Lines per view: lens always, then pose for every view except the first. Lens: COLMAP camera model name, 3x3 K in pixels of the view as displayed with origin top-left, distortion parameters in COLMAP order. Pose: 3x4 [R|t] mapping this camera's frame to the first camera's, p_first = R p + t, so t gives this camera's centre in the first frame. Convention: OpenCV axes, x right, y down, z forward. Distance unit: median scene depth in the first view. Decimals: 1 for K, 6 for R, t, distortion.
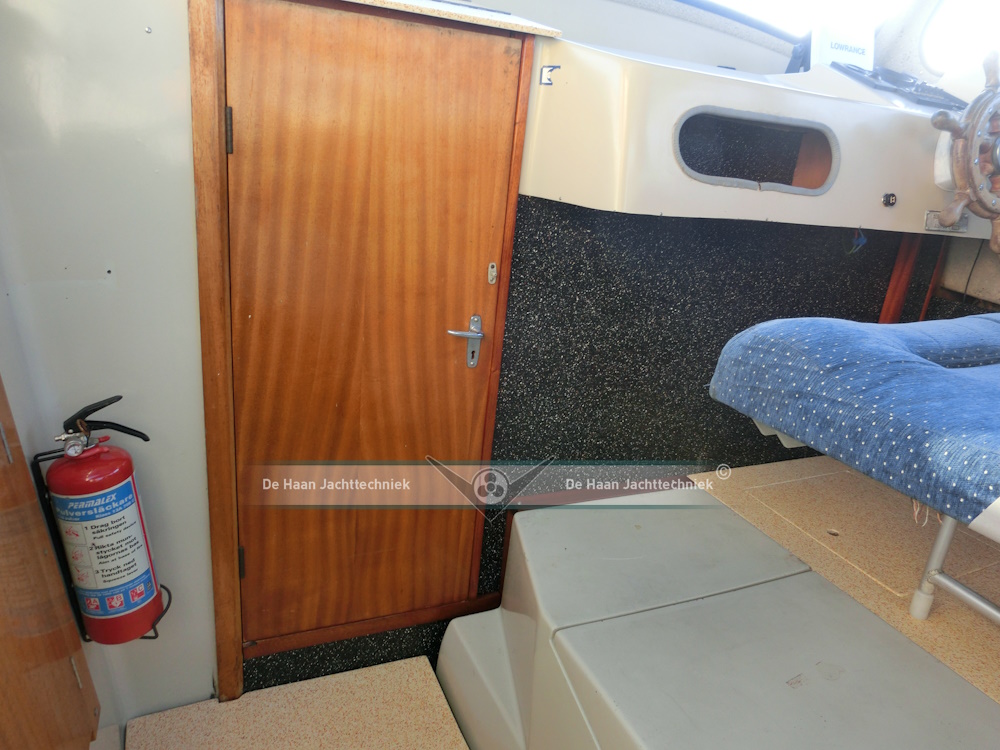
lens RADIAL K [[696.4, 0, 503.4], [0, 696.4, 372.4], [0, 0, 1]] dist [-0.050147, 0.024949]
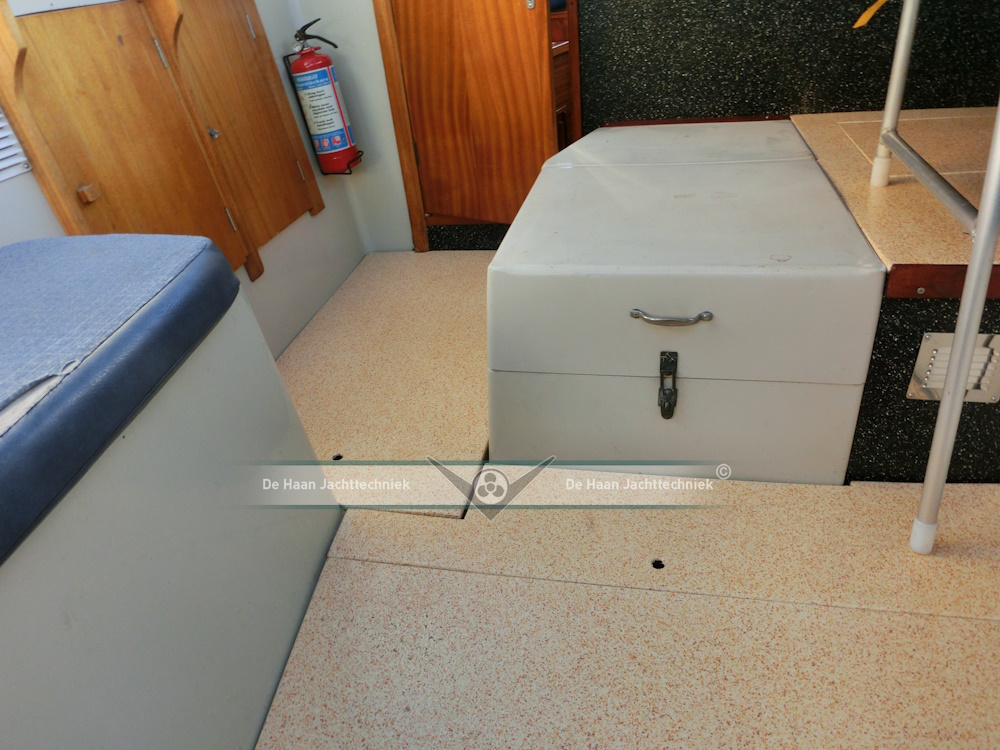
lens RADIAL K [[696.4, 0, 503.4], [0, 696.4, 372.4], [0, 0, 1]] dist [-0.050147, 0.024949]
pose [[0.787416, 0.158989, -0.595565, 0.779580], [-0.025362, 0.973703, 0.226404, 0.390633], [0.615900, -0.163170, 0.770742, -0.175308]]
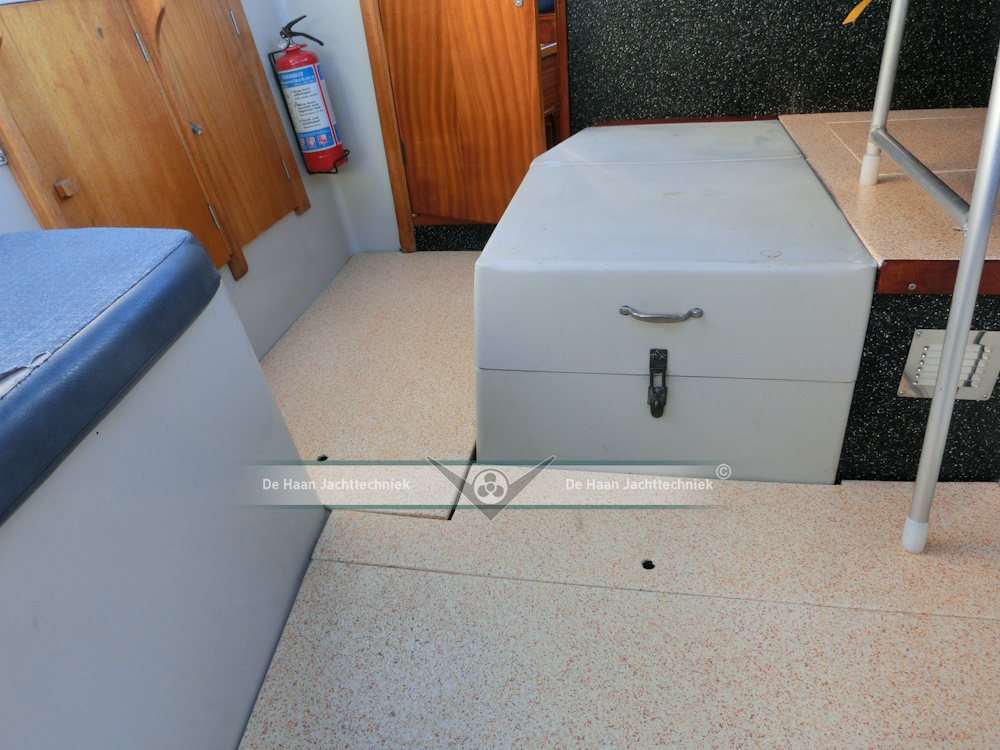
lens RADIAL K [[696.4, 0, 503.4], [0, 696.4, 372.4], [0, 0, 1]] dist [-0.050147, 0.024949]
pose [[0.797340, 0.154256, -0.583485, 0.773649], [-0.028393, 0.975302, 0.219041, 0.401740], [0.602863, -0.158084, 0.782027, -0.165705]]
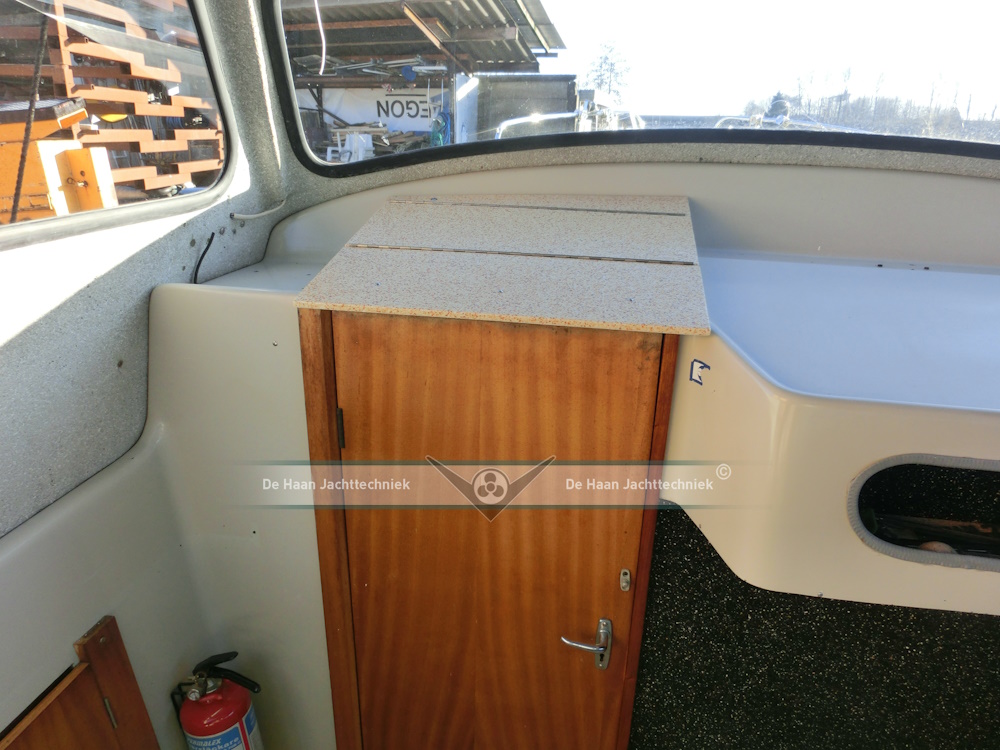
lens RADIAL K [[696.4, 0, 503.4], [0, 696.4, 372.4], [0, 0, 1]] dist [-0.050147, 0.024949]
pose [[0.830454, 0.118349, -0.544370, 0.282410], [-0.122240, 0.992071, 0.029202, -0.390649], [0.543510, 0.042293, 0.838337, 0.204736]]
